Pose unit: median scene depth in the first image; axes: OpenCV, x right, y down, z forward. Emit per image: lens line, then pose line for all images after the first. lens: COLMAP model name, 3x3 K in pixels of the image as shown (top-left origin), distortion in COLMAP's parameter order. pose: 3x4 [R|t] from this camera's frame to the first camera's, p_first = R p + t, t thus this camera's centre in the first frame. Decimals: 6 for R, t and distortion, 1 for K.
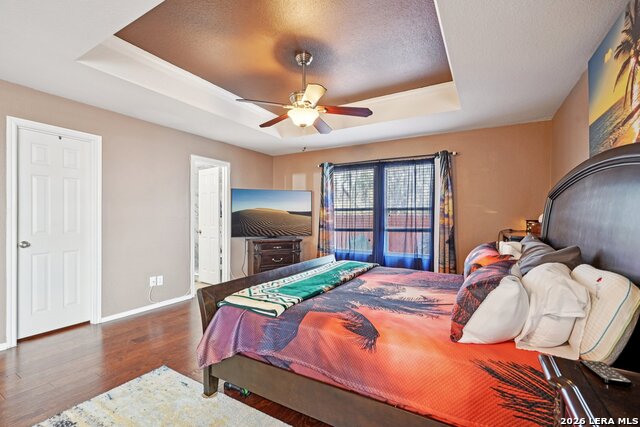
lens RADIAL K [[289.5, 0, 317.1], [0, 289.5, 214.6], [0, 0, 1]] dist [-0.002163, 0.000257]
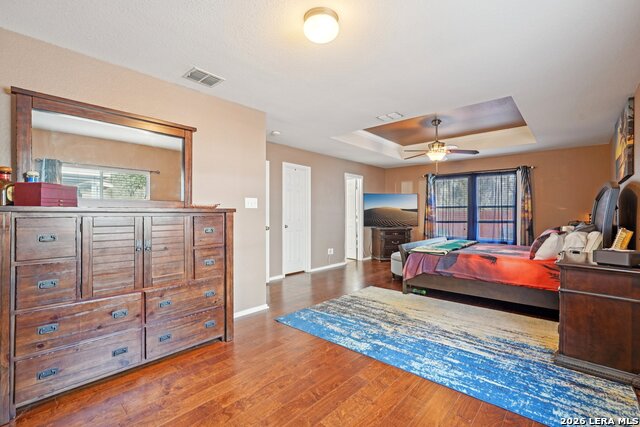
lens RADIAL K [[292.9, 0, 320.5], [0, 292.9, 211.4], [0, 0, 1]] dist [-0.000749, 0.000030]
pose [[0.982247, -0.003249, -0.187564, -0.259092], [0.002827, 0.999993, -0.002515, 0.004319], [0.187571, 0.001940, 0.982249, -0.563951]]
